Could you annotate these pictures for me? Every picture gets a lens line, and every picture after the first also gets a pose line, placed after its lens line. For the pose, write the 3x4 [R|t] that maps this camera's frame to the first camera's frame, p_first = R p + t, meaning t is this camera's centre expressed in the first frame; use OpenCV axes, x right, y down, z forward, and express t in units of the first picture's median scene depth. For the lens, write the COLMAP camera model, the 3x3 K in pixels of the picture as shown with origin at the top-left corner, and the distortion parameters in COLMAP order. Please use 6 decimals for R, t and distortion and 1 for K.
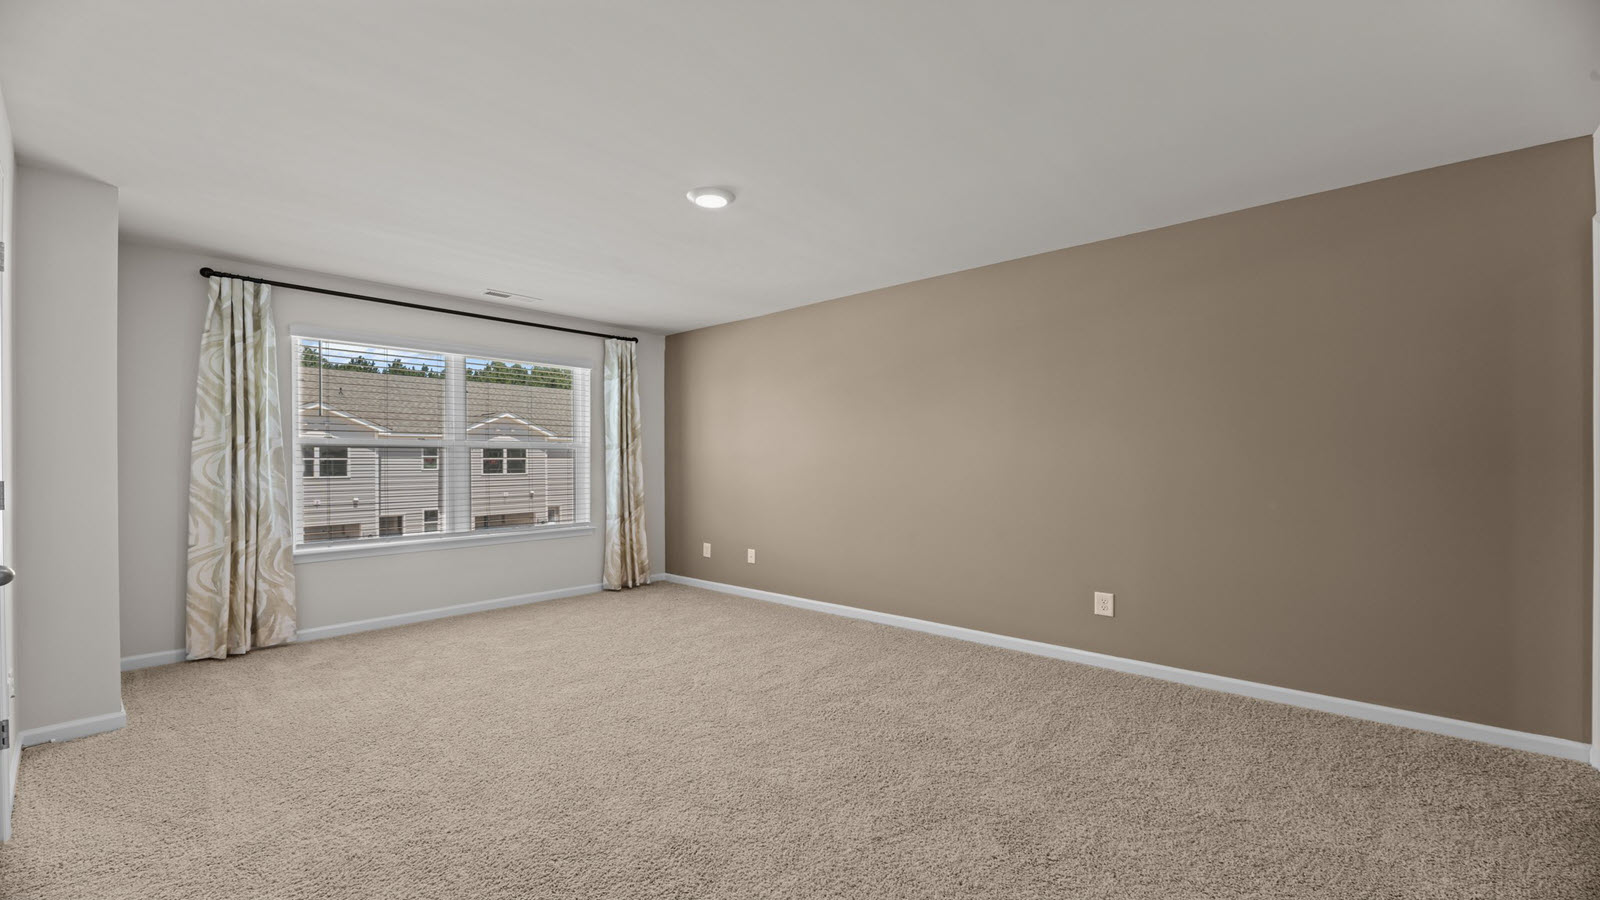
lens RADIAL K [[1171.3, 0, 810.8], [0, 1171.3, 449.9], [0, 0, 1]] dist [0.031681, 0.003510]
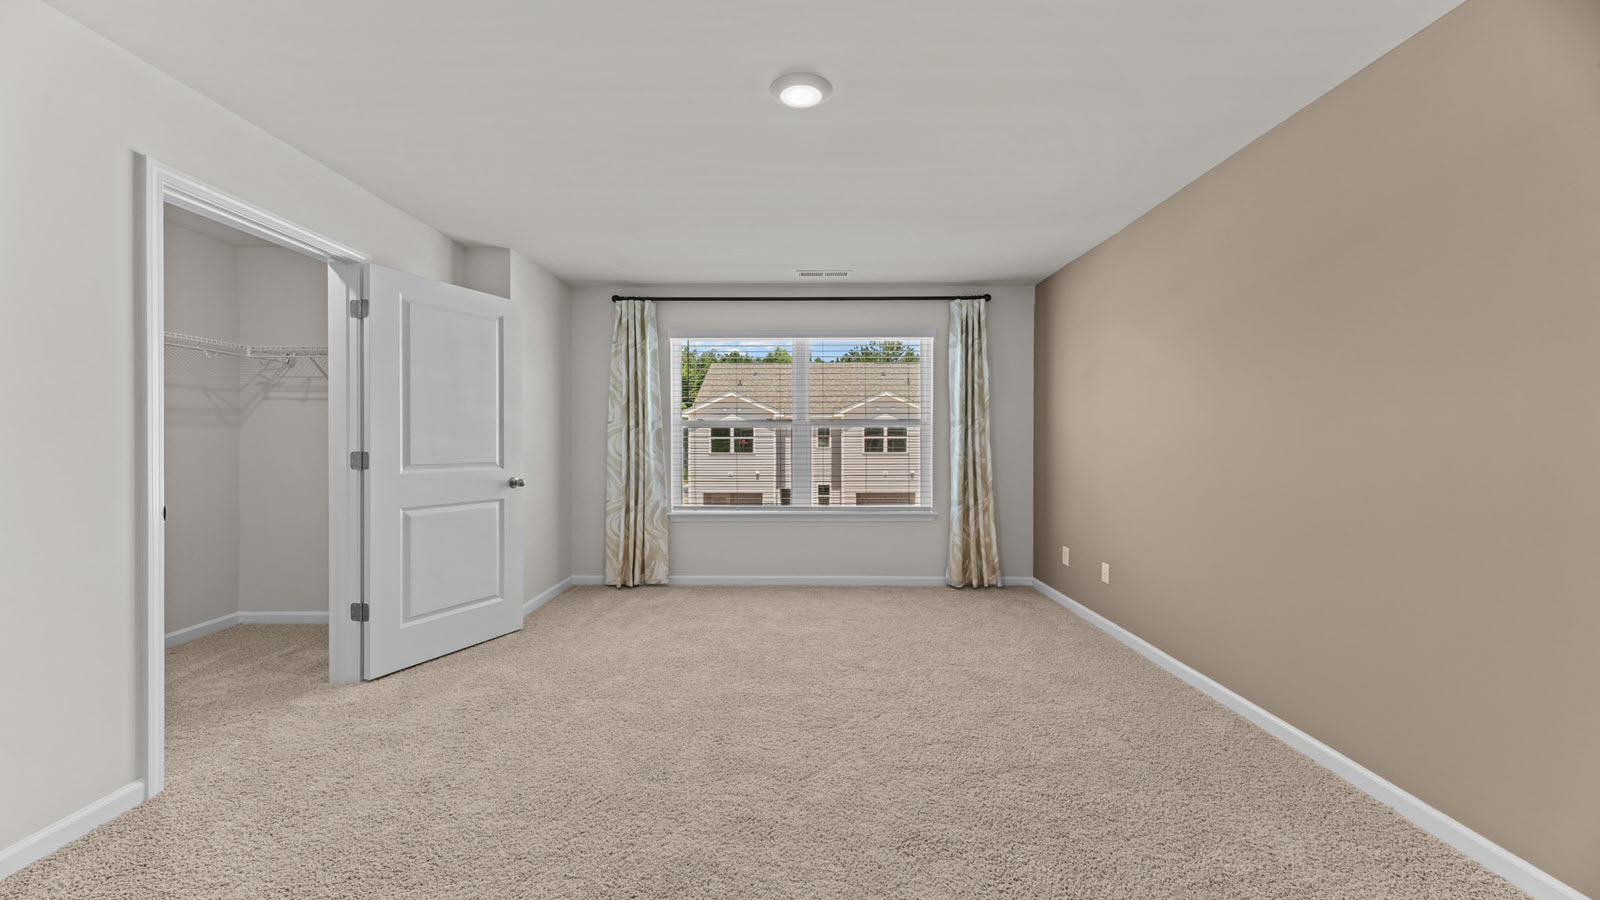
lens RADIAL K [[783.5, 0, 800.0], [0, 783.5, 450.0], [0, 0, 1]] dist [0.017765, 0.000177]
pose [[0.432051, 0.013898, -0.901742, 0.355019], [0.007337, 0.999794, 0.018925, 0.005814], [0.901819, -0.014793, 0.431860, 0.737895]]
